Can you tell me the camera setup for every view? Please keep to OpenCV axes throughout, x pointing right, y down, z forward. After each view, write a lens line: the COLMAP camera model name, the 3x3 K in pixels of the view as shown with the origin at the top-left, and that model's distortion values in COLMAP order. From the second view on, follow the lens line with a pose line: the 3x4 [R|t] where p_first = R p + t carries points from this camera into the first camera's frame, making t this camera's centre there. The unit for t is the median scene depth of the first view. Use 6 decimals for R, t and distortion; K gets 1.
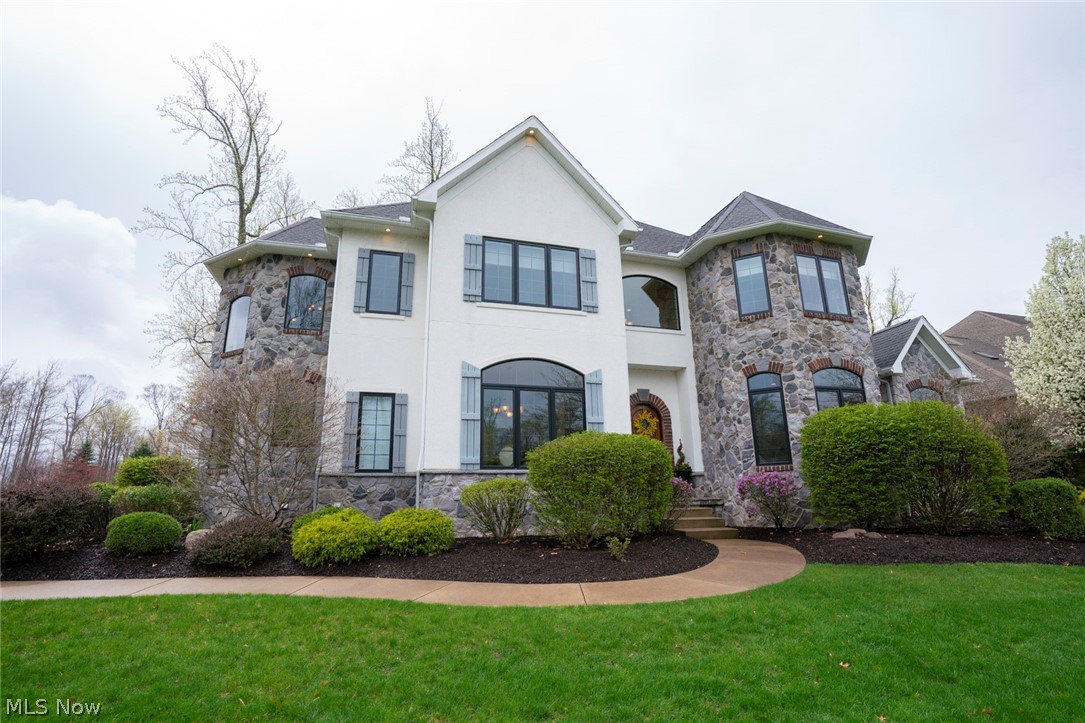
lens RADIAL K [[520.1, 0, 512.3], [0, 520.1, 366.2], [0, 0, 1]] dist [-0.054118, 0.000063]
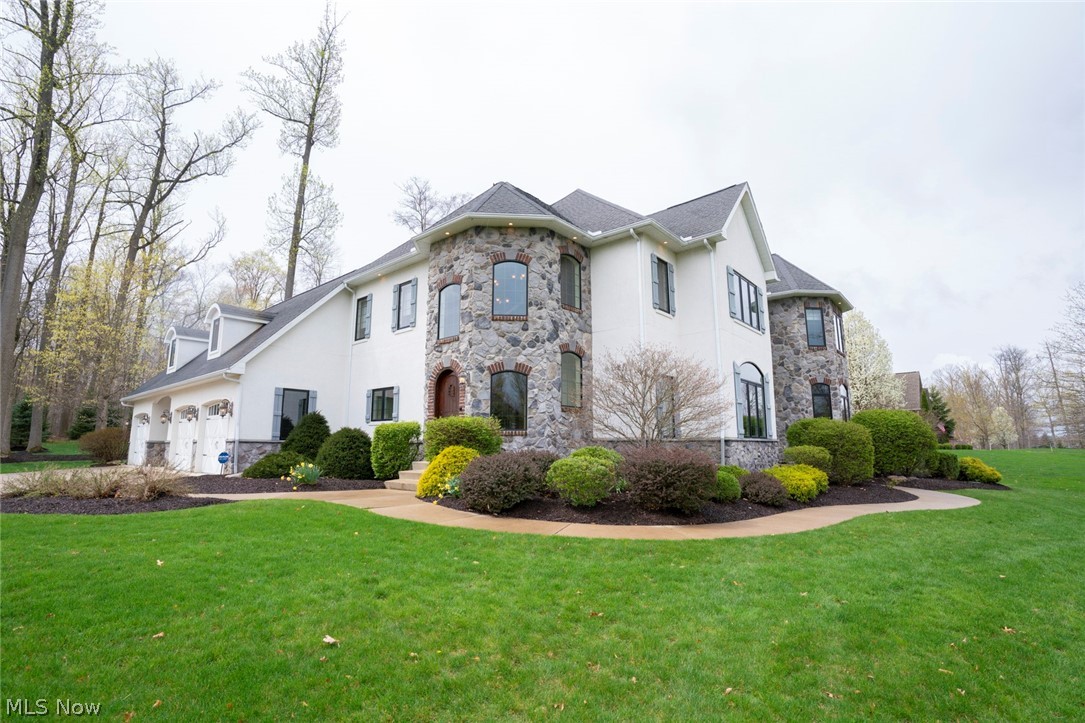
lens RADIAL K [[520.1, 0, 512.3], [0, 520.1, 366.2], [0, 0, 1]] dist [-0.054118, 0.000063]
pose [[0.850080, 0.099587, 0.517152, -1.114890], [-0.139538, 0.989455, 0.038831, 0.030084], [-0.507831, -0.105171, 0.855012, 0.105506]]
